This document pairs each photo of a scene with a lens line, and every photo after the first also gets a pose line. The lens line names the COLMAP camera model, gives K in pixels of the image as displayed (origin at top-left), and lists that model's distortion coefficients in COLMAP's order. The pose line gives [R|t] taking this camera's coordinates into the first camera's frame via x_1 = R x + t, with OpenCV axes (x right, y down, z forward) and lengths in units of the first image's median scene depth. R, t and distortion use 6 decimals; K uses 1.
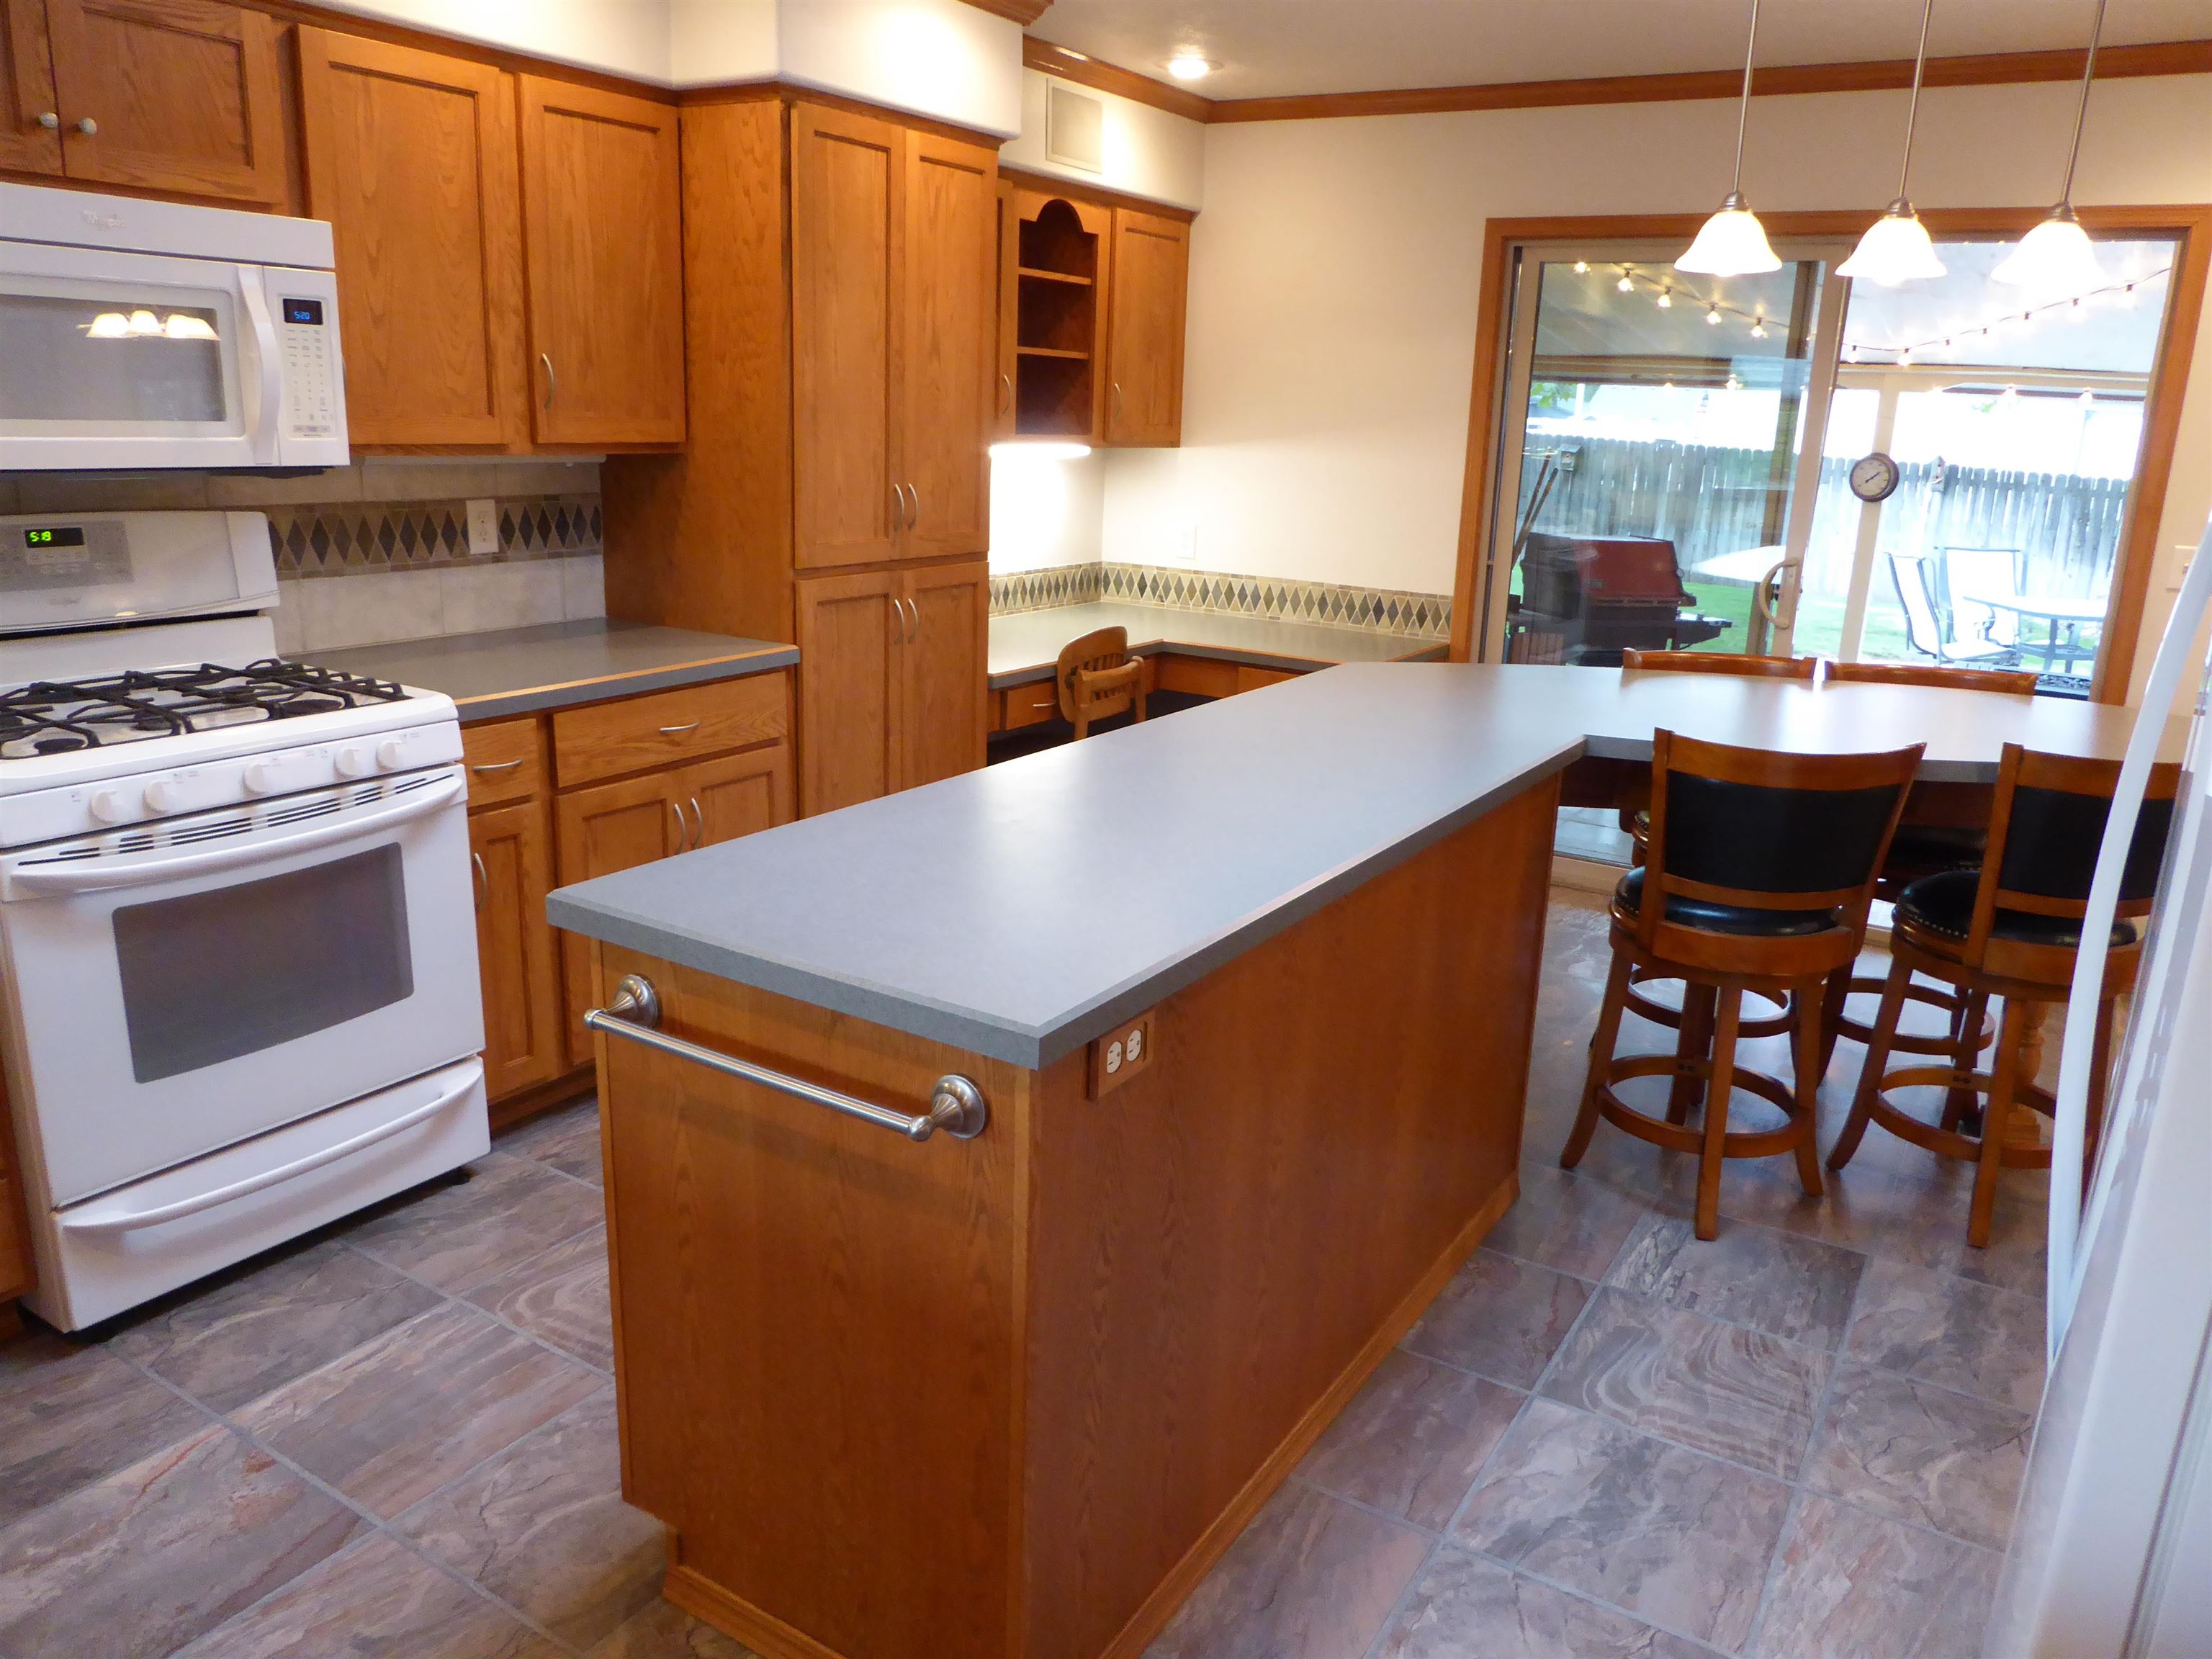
lens RADIAL K [[1587.5, 0, 1100.3], [0, 1587.5, 840.3], [0, 0, 1]] dist [-0.037773, 0.014544]
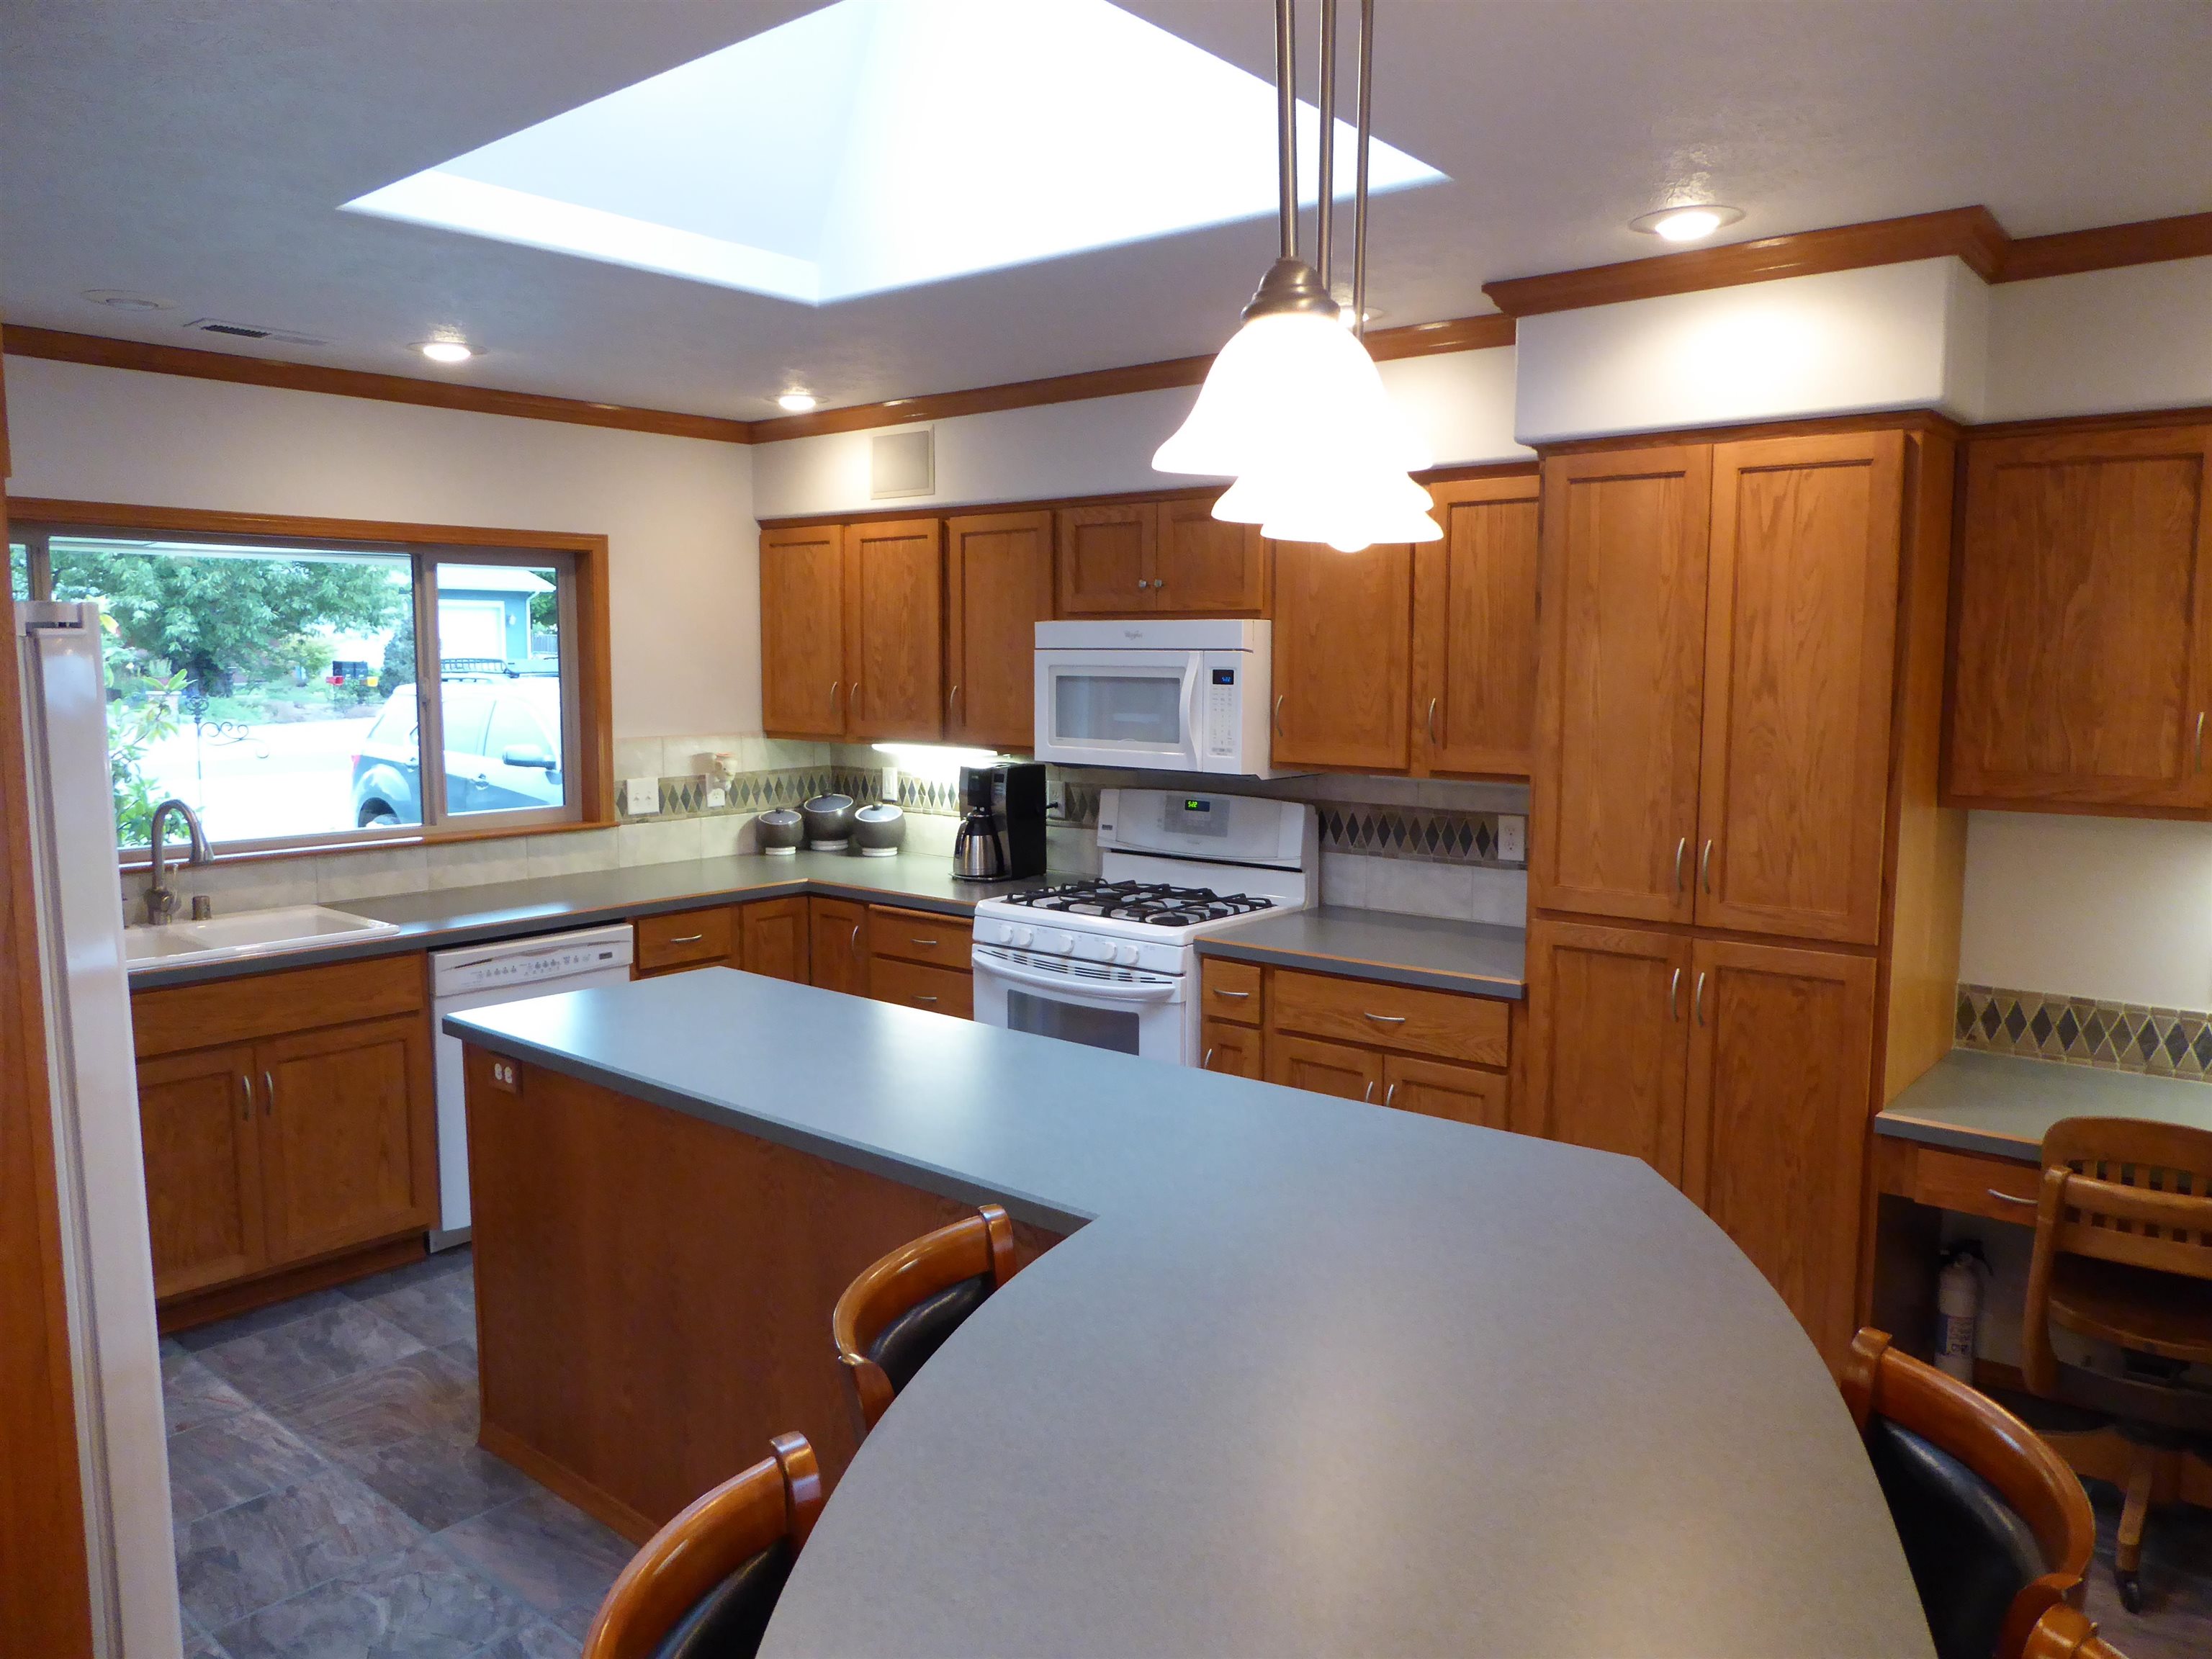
lens RADIAL K [[1587.5, 0, 1117.1], [0, 1587.5, 830.2], [0, 0, 1]] dist [-0.037773, 0.014544]
pose [[-0.137048, 0.075190, -0.987707, 1.048222], [-0.268305, 0.957024, 0.110082, -0.328309], [0.953536, 0.280093, -0.110984, 1.089480]]
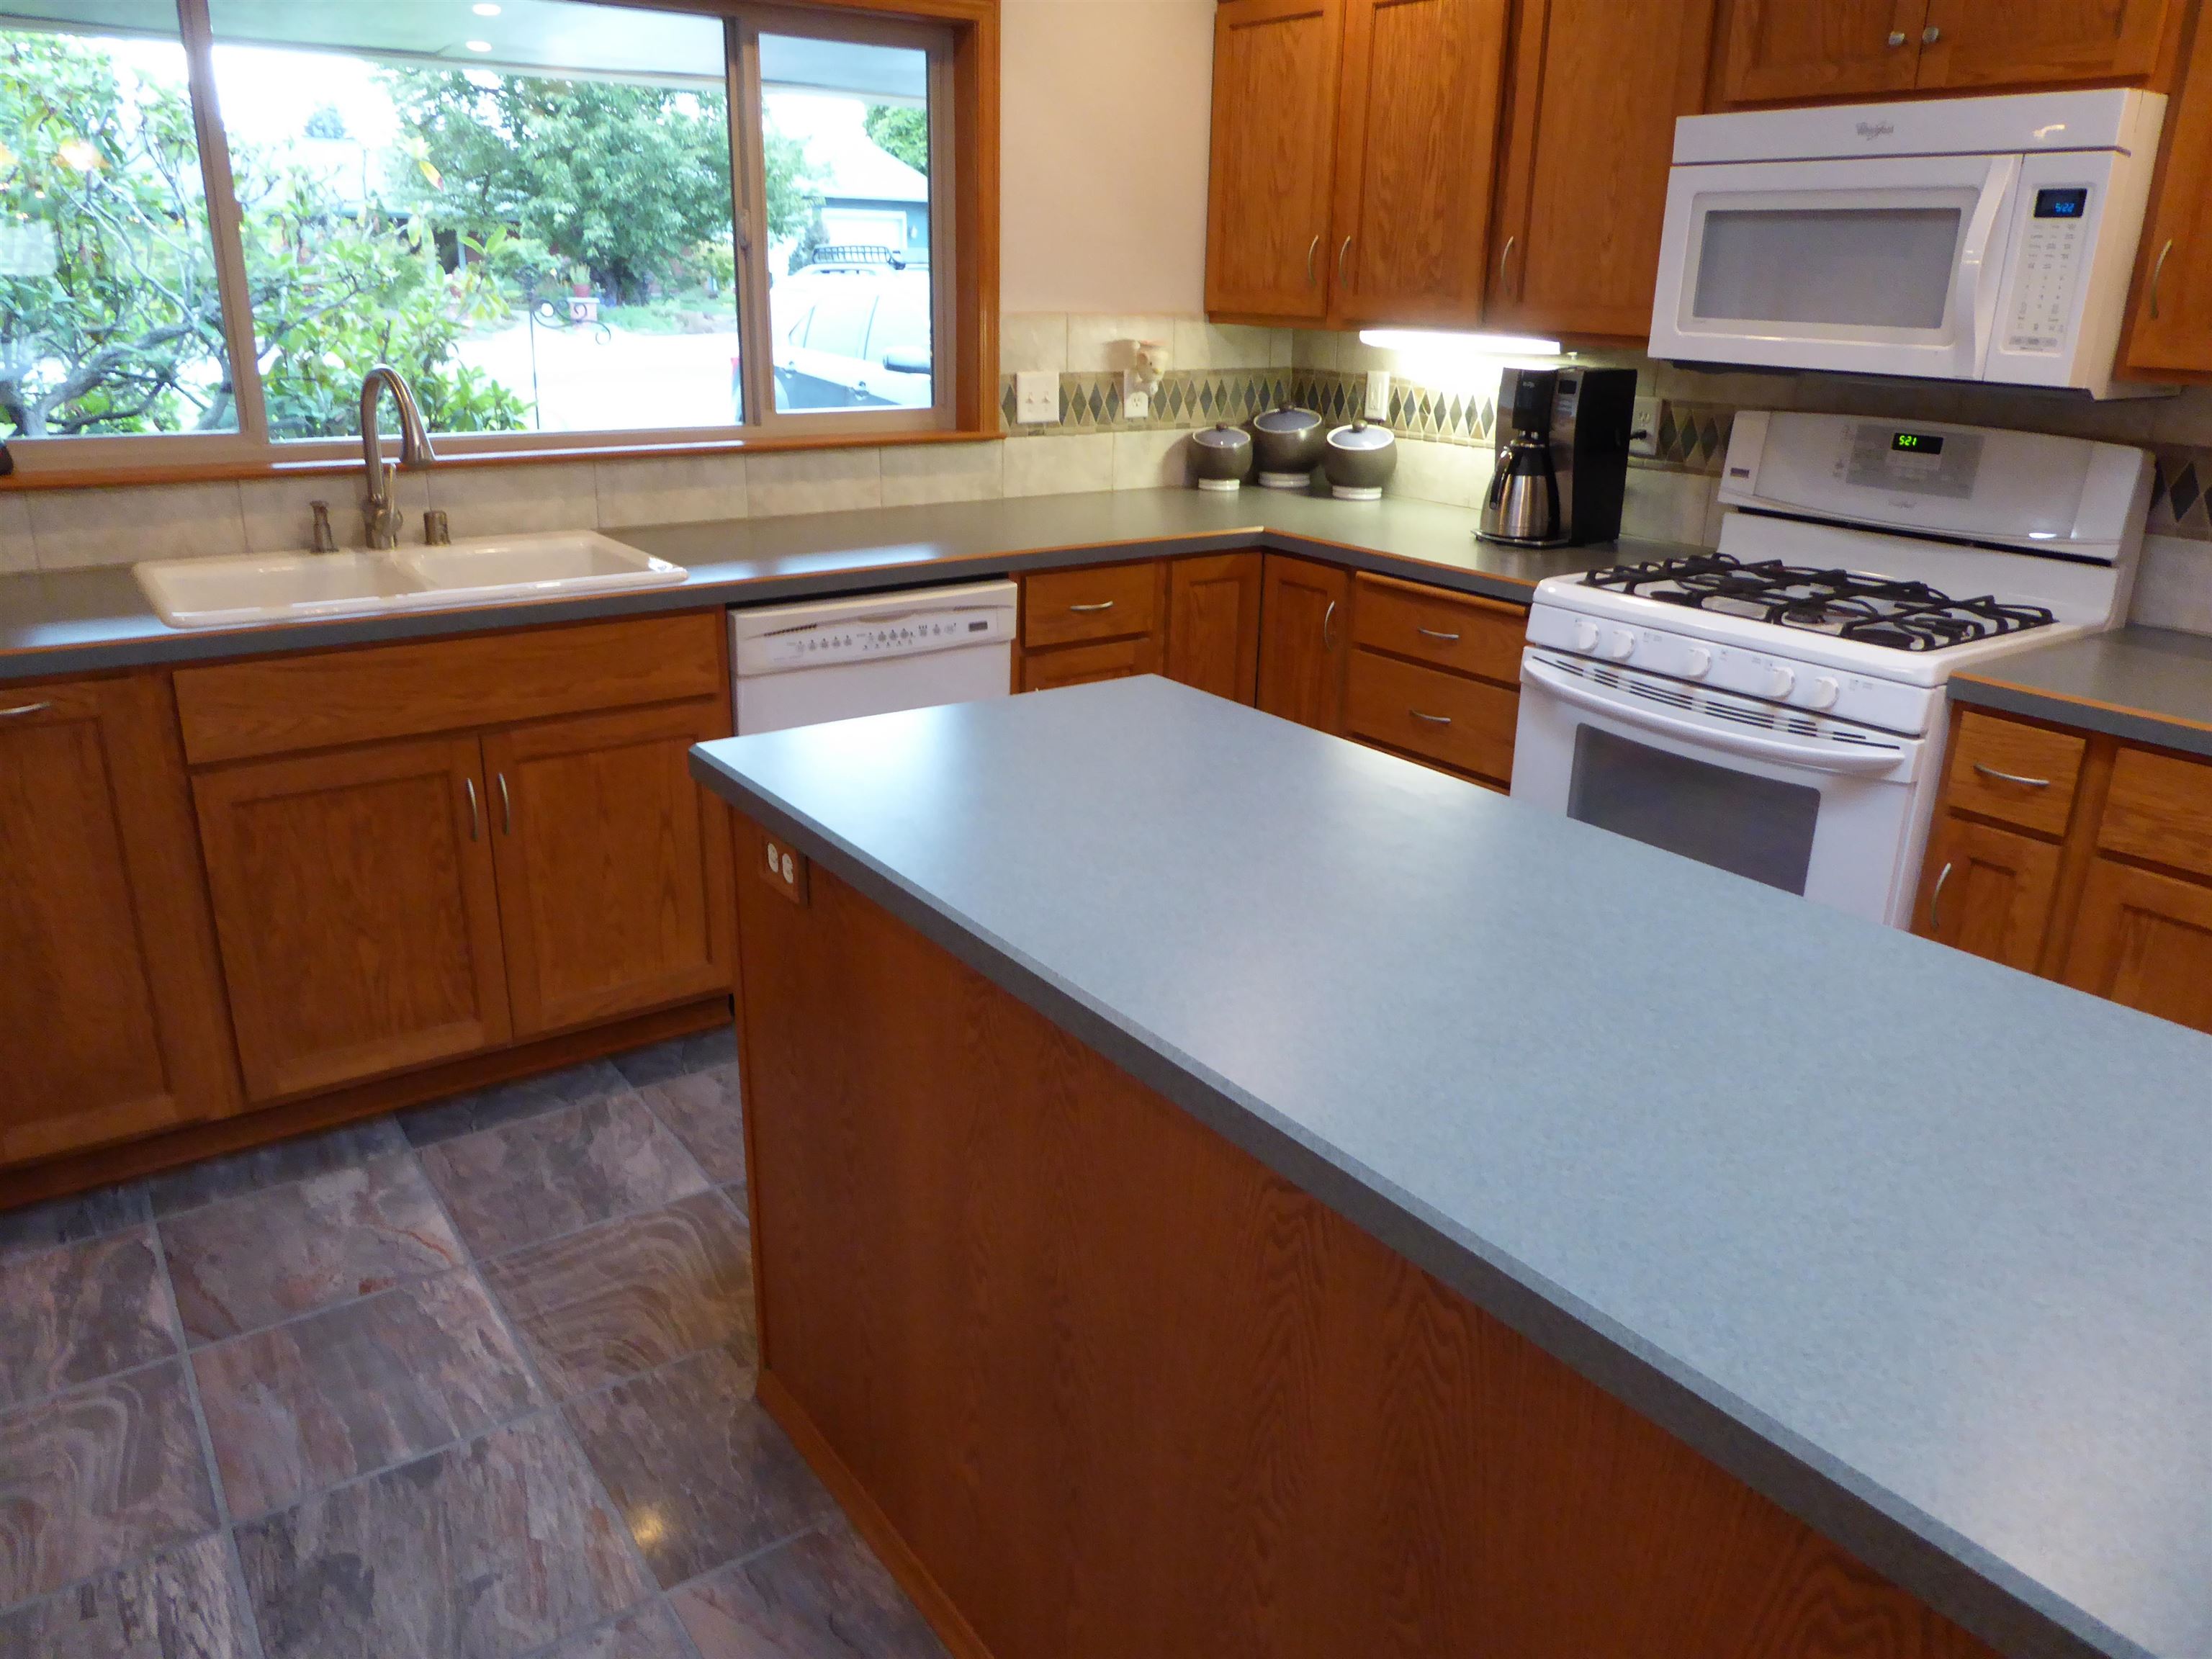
lens RADIAL K [[1587.5, 0, 1114.0], [0, 1587.5, 823.6], [0, 0, 1]] dist [-0.037773, 0.014544]
pose [[-0.374393, 0.261986, -0.889490, 0.520661], [-0.276573, 0.884044, 0.376794, -0.210671], [0.885063, 0.387079, -0.258522, 0.872177]]
